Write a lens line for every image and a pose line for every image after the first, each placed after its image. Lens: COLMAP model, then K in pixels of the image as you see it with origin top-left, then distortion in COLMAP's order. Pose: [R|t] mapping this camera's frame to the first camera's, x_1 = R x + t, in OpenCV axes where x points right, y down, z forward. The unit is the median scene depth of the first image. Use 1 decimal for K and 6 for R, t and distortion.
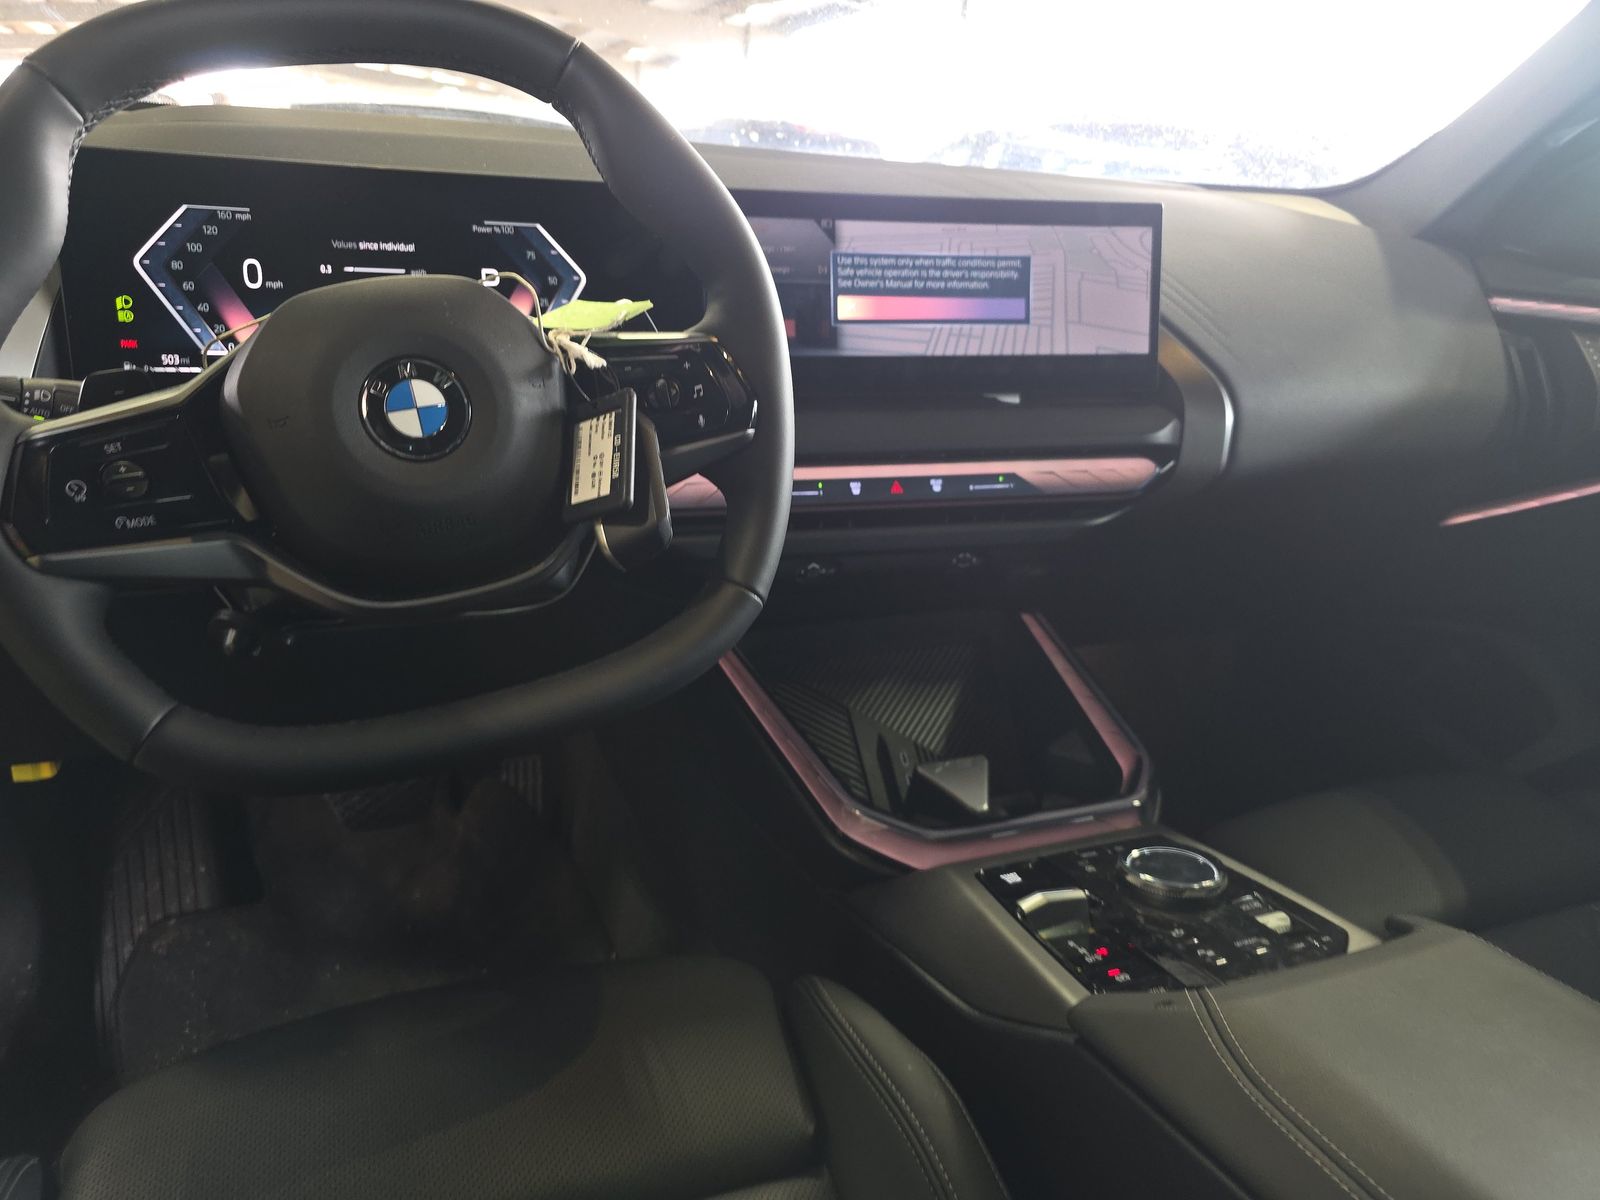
lens RADIAL K [[1059.9, 0, 801.6], [0, 1059.9, 610.1], [0, 0, 1]] dist [0.007989, -0.017953]
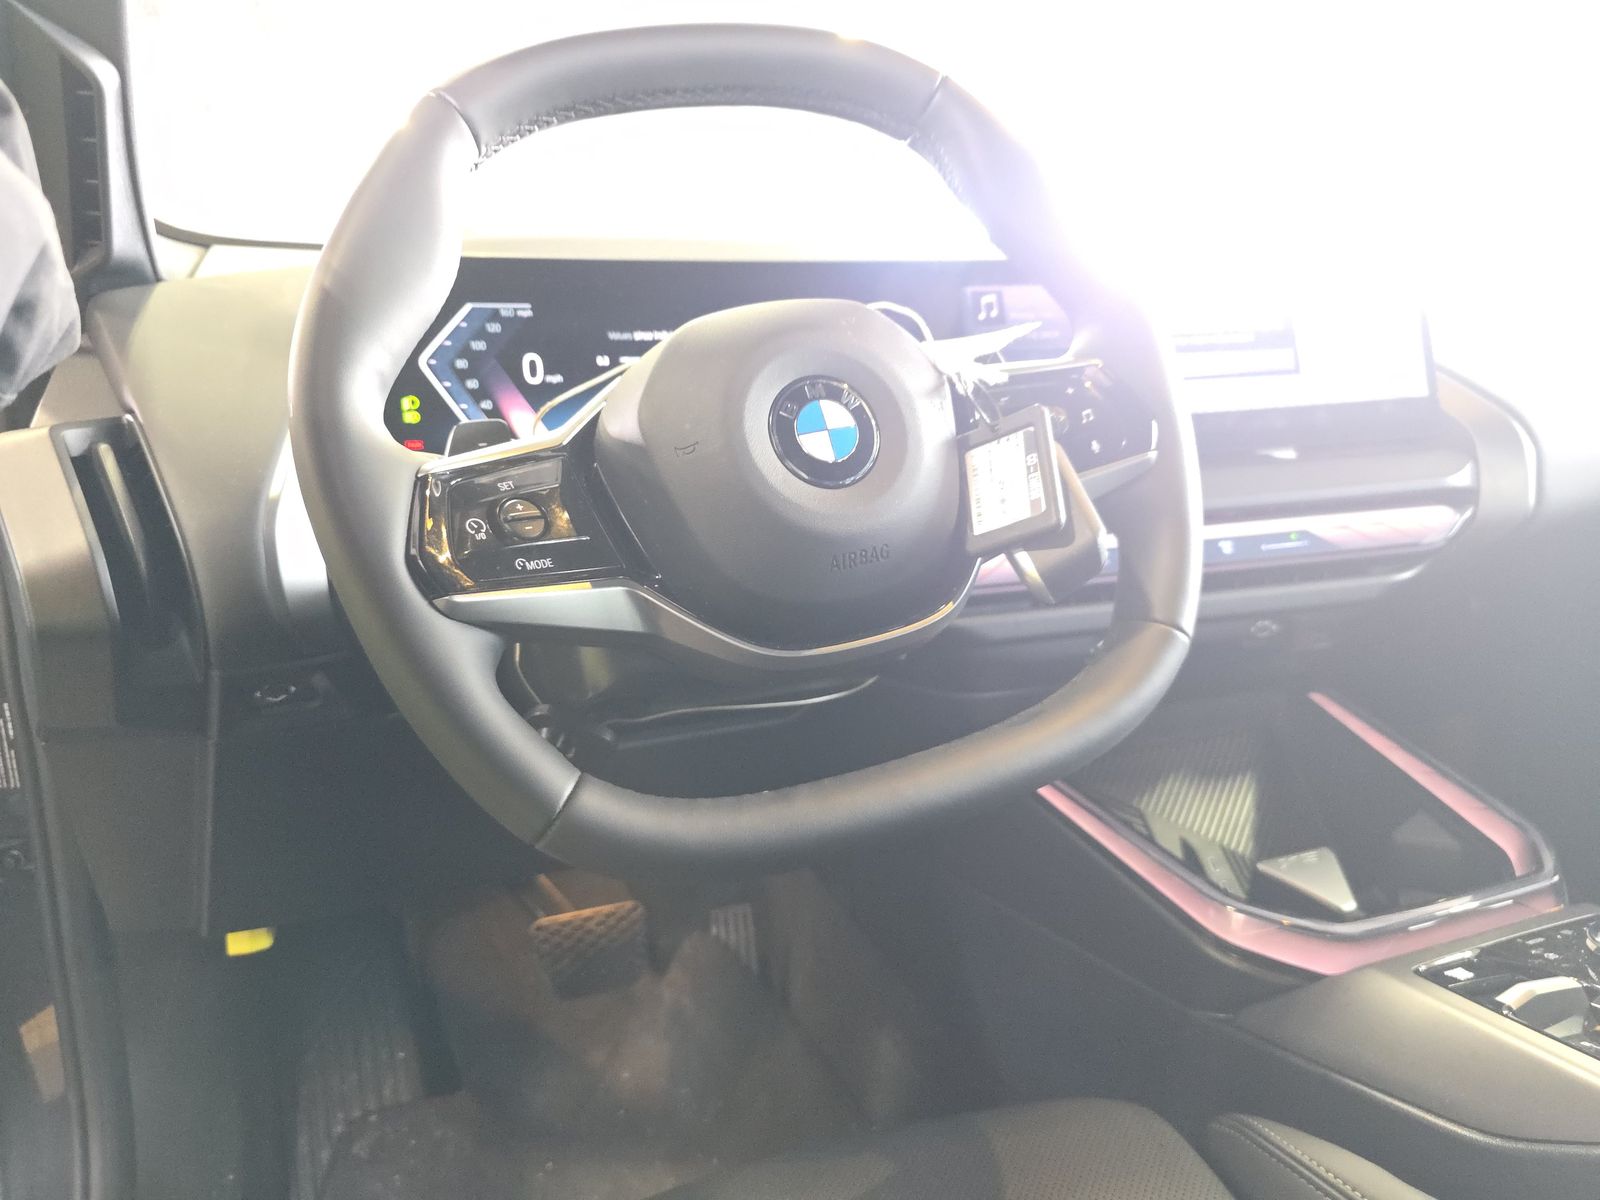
lens RADIAL K [[1059.9, 0, 784.9], [0, 1059.9, 586.4], [0, 0, 1]] dist [0.007989, -0.017953]
pose [[0.995970, -0.079384, -0.041736, -0.257197], [0.070173, 0.979550, -0.188567, 0.072220], [0.055852, 0.184878, 0.981173, 0.099882]]
